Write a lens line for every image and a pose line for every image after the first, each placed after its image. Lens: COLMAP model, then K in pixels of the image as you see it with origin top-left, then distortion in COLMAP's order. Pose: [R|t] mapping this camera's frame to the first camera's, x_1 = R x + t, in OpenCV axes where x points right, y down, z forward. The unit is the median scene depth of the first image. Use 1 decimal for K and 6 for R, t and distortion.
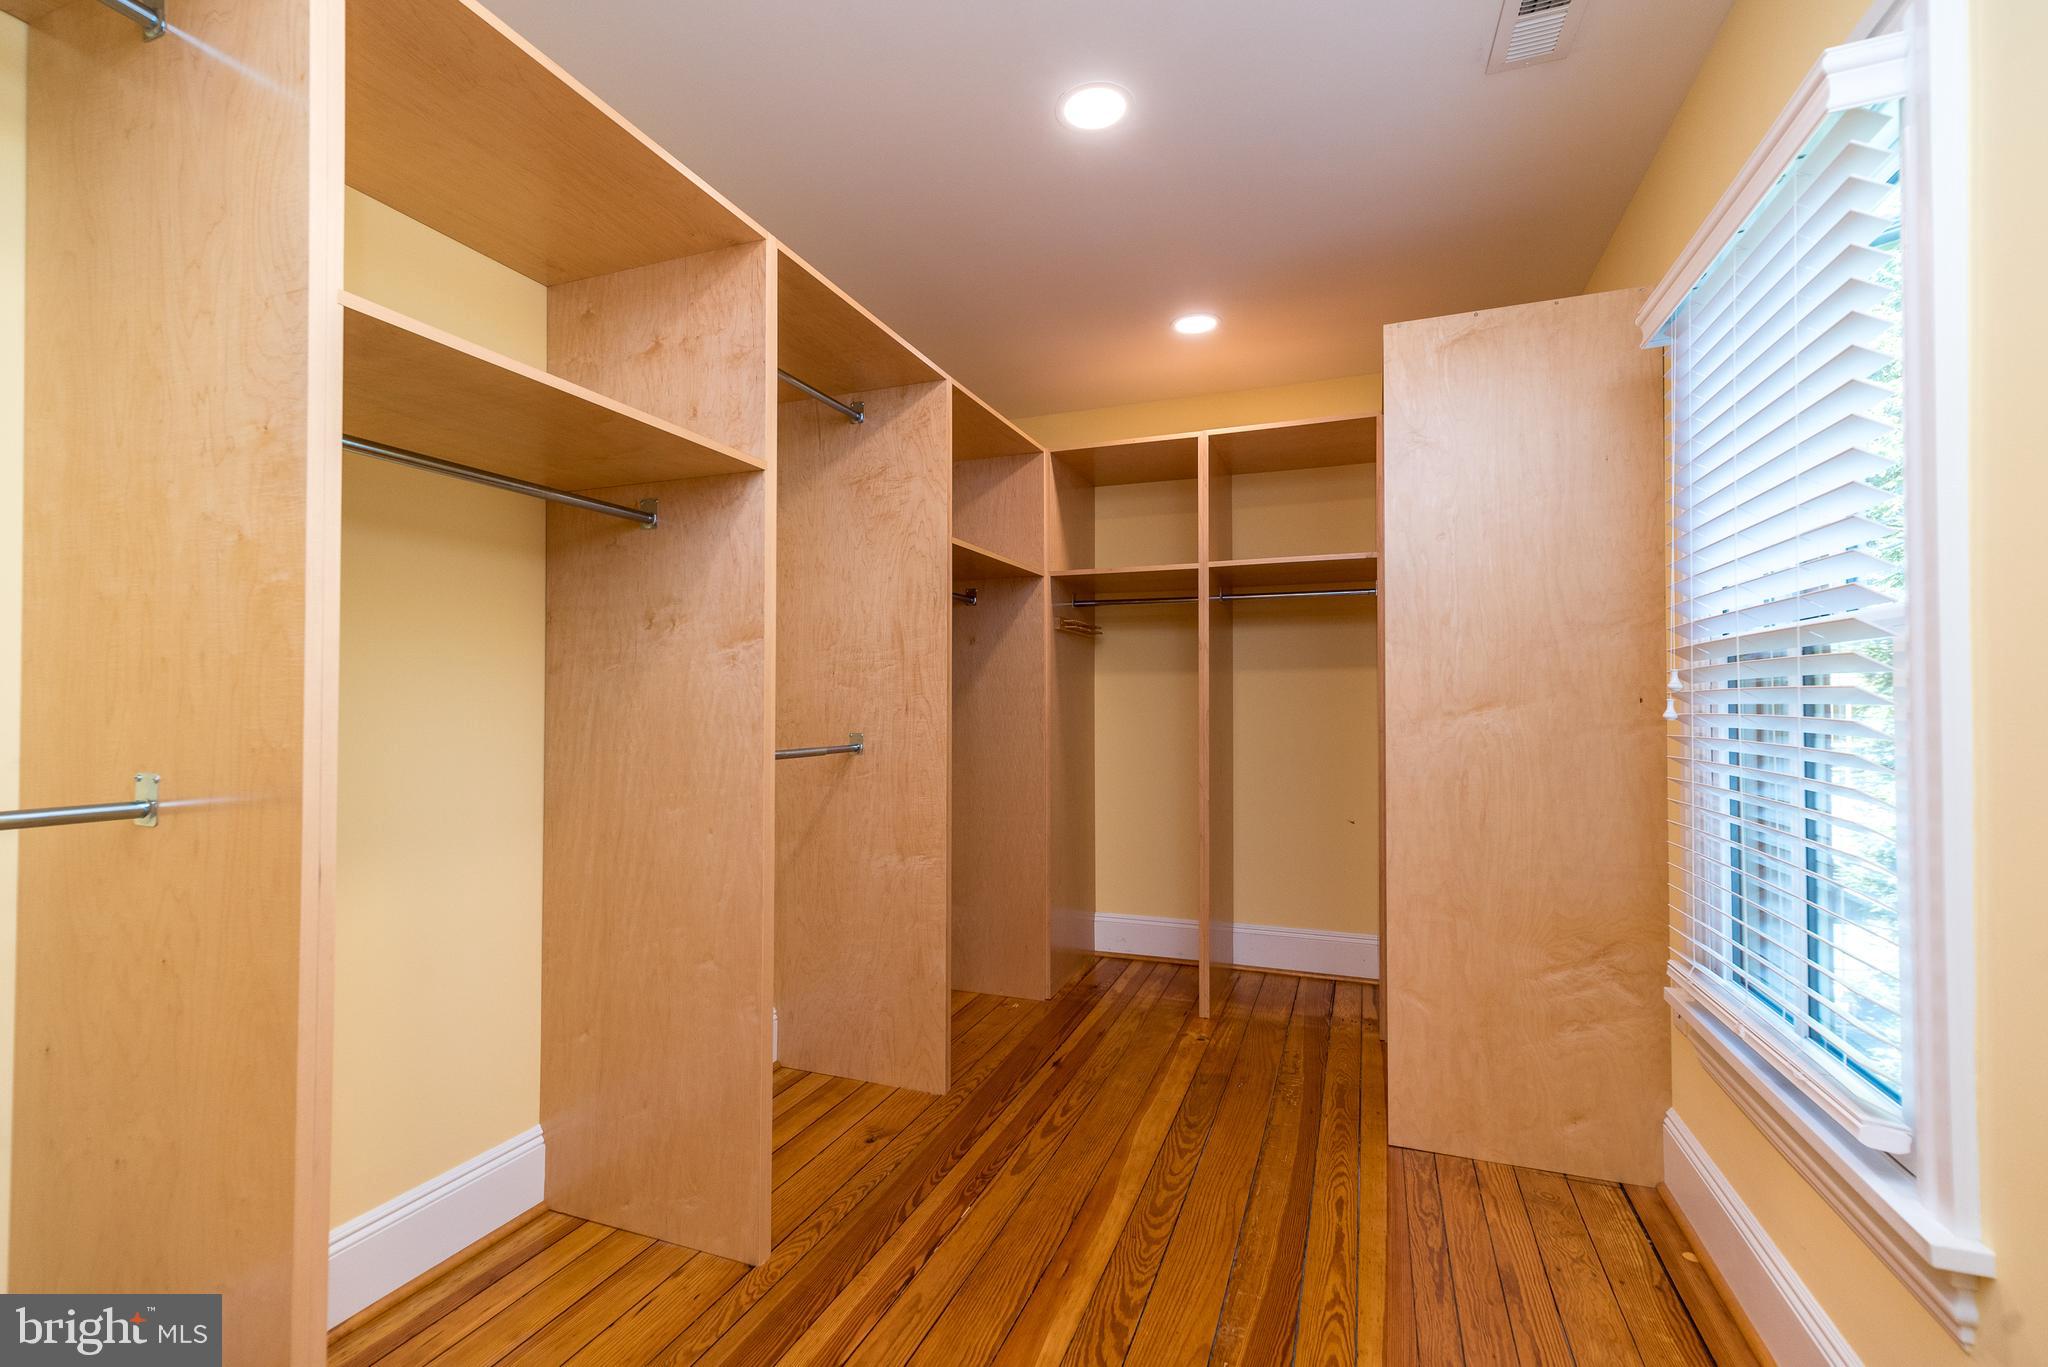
lens RADIAL K [[890.2, 0, 1023.3], [0, 890.2, 690.3], [0, 0, 1]] dist [0.001721, 0.002819]
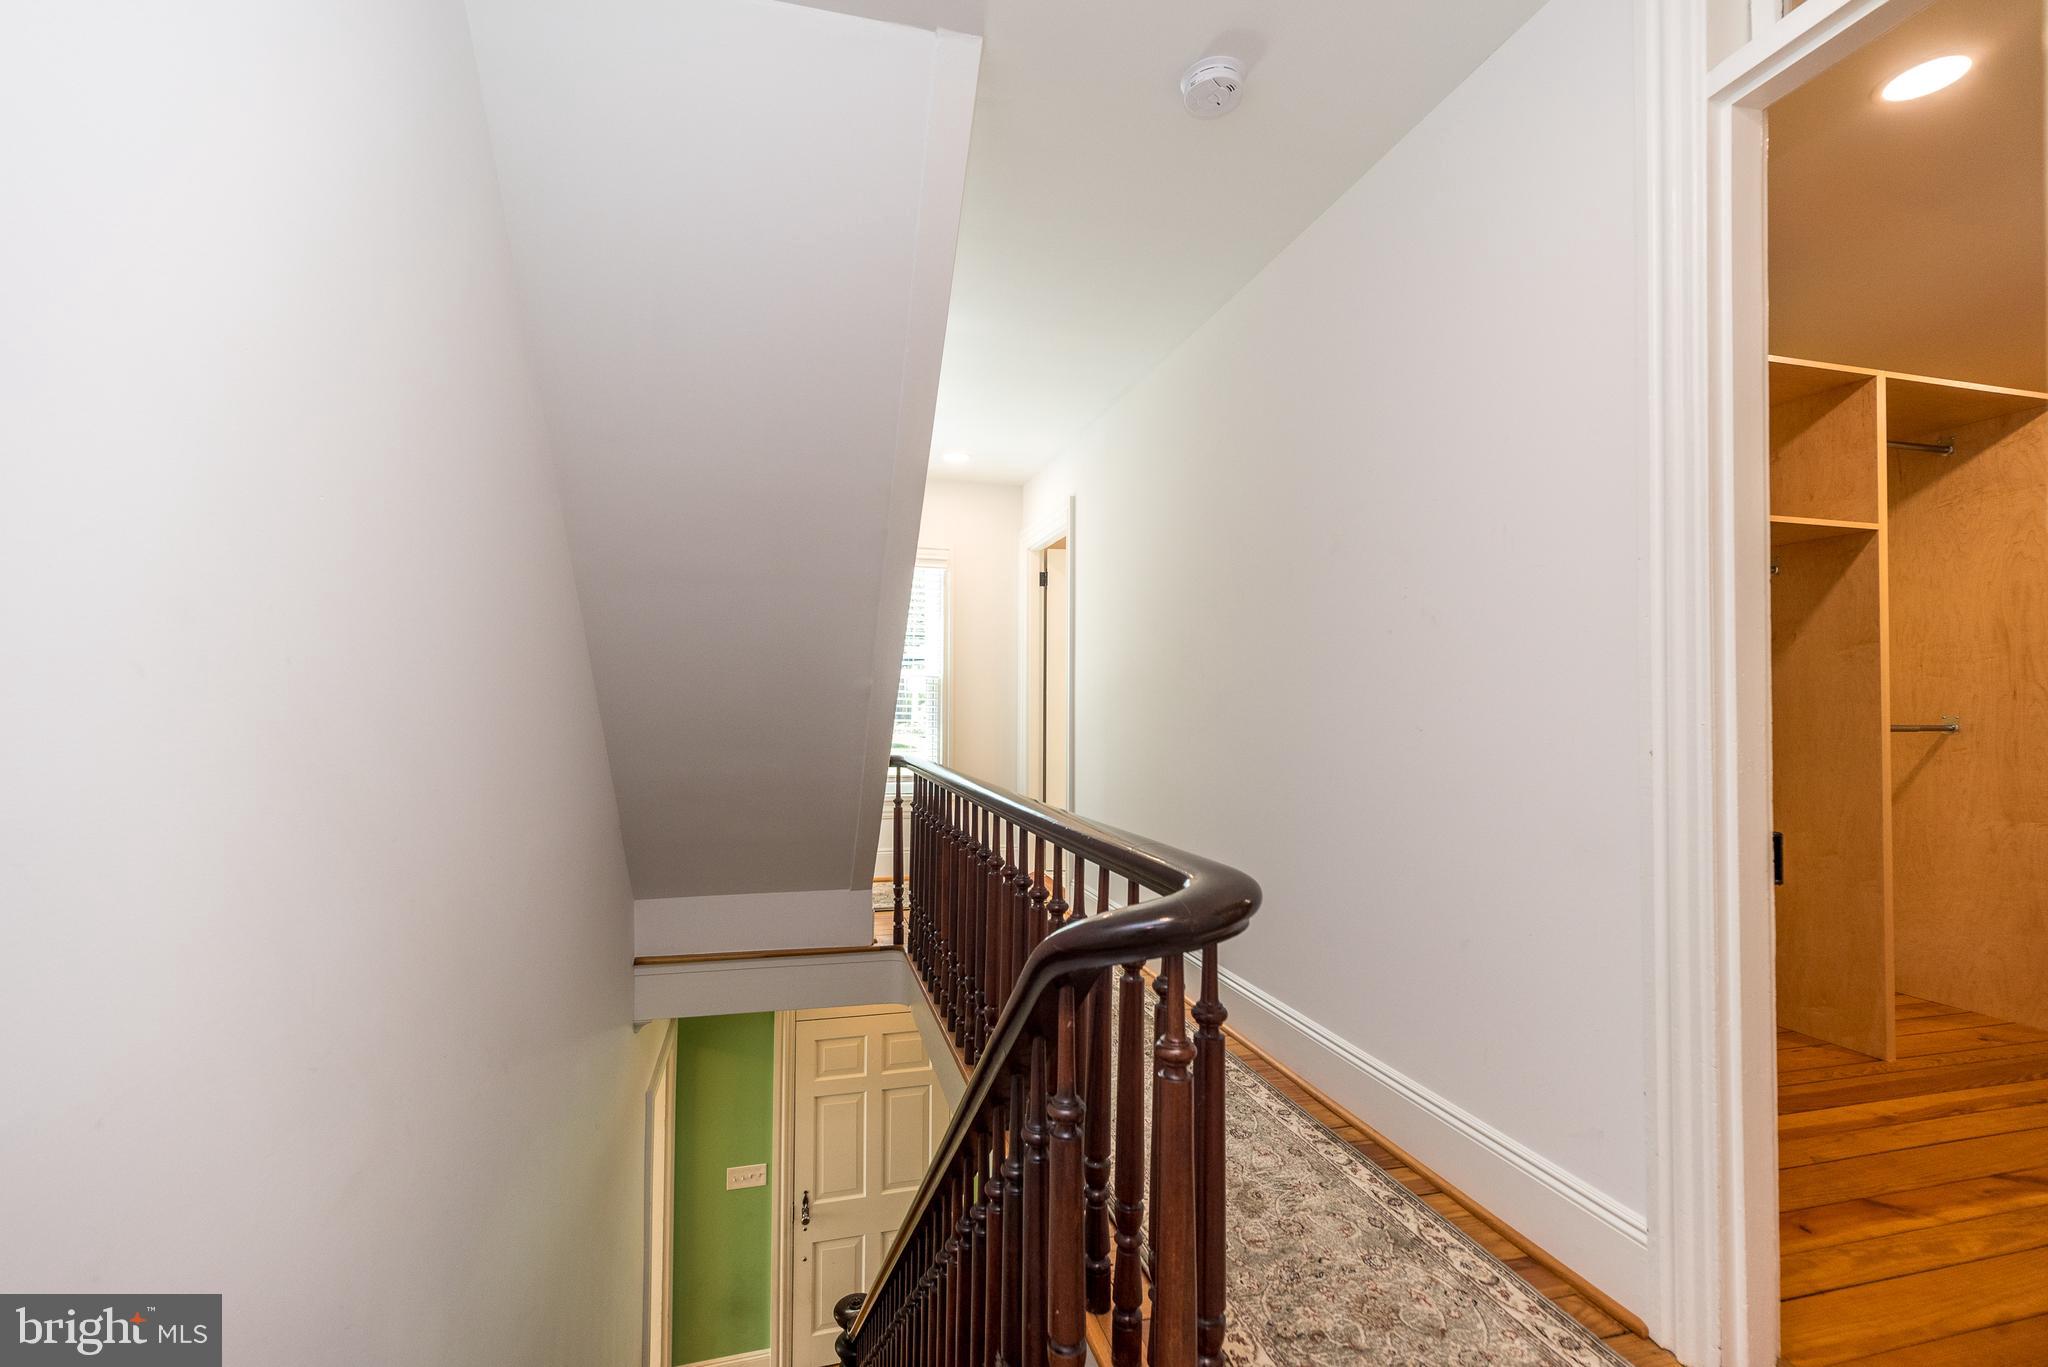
lens RADIAL K [[890.2, 0, 1023.3], [0, 890.2, 690.3], [0, 0, 1]] dist [0.001721, 0.002819]
pose [[0.588494, -0.016300, -0.808337, 0.051659], [0.006052, 0.999858, -0.015756, 0.026162], [0.808479, 0.004380, 0.588509, -0.721309]]
